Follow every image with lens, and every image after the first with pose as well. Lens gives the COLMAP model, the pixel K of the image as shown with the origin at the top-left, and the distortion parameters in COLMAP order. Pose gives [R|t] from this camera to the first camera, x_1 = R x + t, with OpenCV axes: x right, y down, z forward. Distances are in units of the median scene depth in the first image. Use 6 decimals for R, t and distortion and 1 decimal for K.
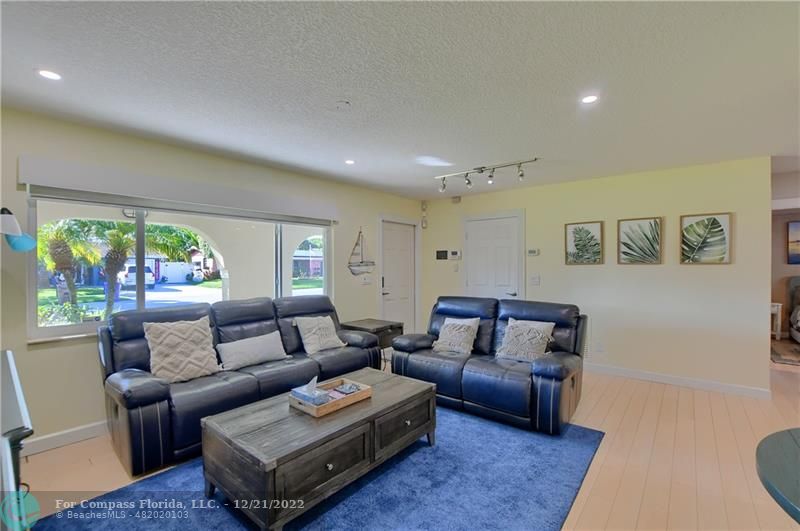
lens RADIAL K [[351.9, 0, 400.0], [0, 351.9, 265.5], [0, 0, 1]] dist [-0.031989, -0.000205]
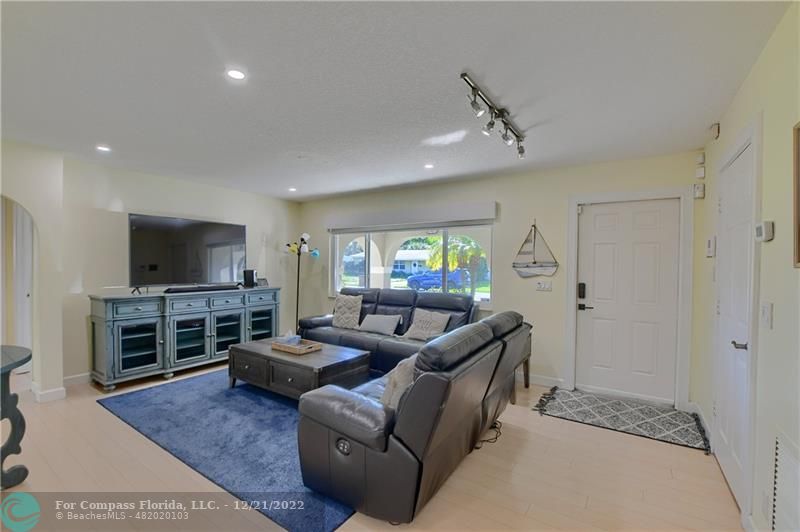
lens RADIAL K [[351.9, 0, 400.0], [0, 351.9, 266.0], [0, 0, 1]] dist [-0.031989, -0.000205]
pose [[0.096716, 0.002061, -0.995310, 0.688300], [-0.014071, 0.999901, 0.000703, 0.002692], [0.995213, 0.013937, 0.096735, 0.628925]]
